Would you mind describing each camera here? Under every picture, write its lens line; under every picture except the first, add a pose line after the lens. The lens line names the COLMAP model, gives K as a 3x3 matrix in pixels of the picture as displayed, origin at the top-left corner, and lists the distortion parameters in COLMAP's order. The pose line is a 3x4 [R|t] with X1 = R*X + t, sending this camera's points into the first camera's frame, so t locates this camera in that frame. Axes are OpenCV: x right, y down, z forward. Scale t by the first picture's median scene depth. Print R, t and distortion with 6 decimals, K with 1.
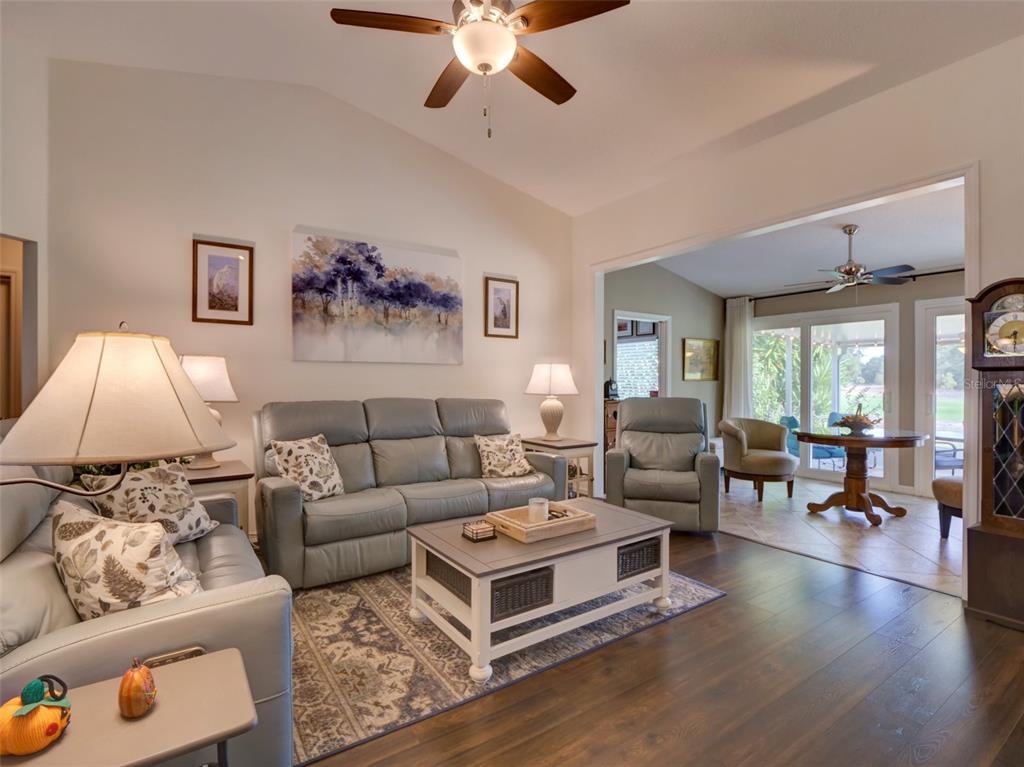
lens RADIAL K [[501.0, 0, 510.8], [0, 501.0, 382.2], [0, 0, 1]] dist [-0.009056, -0.001335]
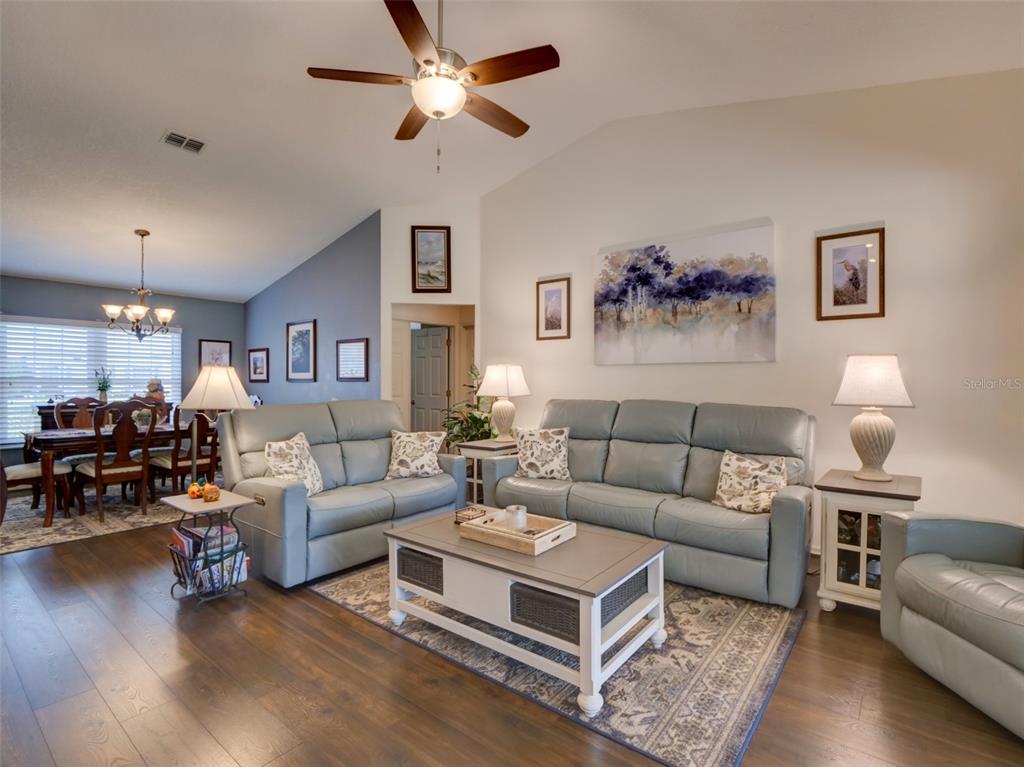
lens RADIAL K [[501.0, 0, 510.8], [0, 501.0, 382.2], [0, 0, 1]] dist [-0.009056, -0.001335]
pose [[0.295414, 0.001077, -0.955369, 0.600048], [-0.002570, 0.999997, 0.000333, -0.002778], [0.955366, 0.002357, 0.295416, 0.440622]]
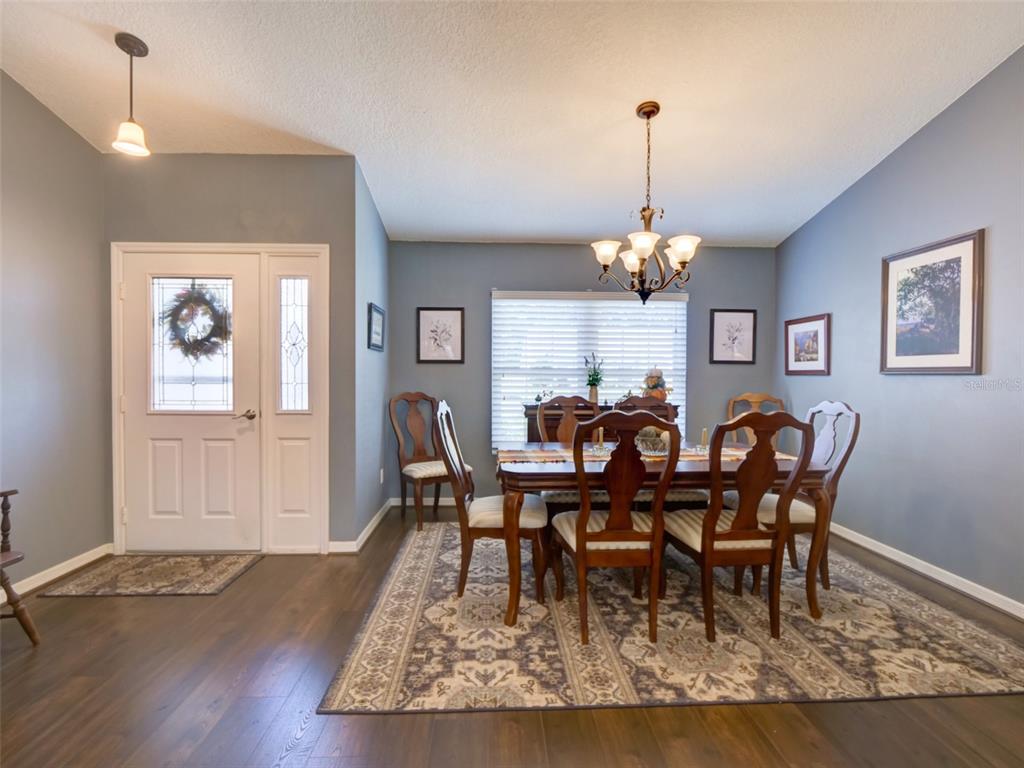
lens RADIAL K [[507.1, 0, 513.7], [0, 507.1, 382.7], [0, 0, 1]] dist [-0.011210, -0.000879]
pose [[-0.523476, 0.012581, -0.851947, -0.142998], [-0.007211, 0.999790, 0.019196, 0.000245], [0.852010, 0.016192, -0.523275, 0.147194]]
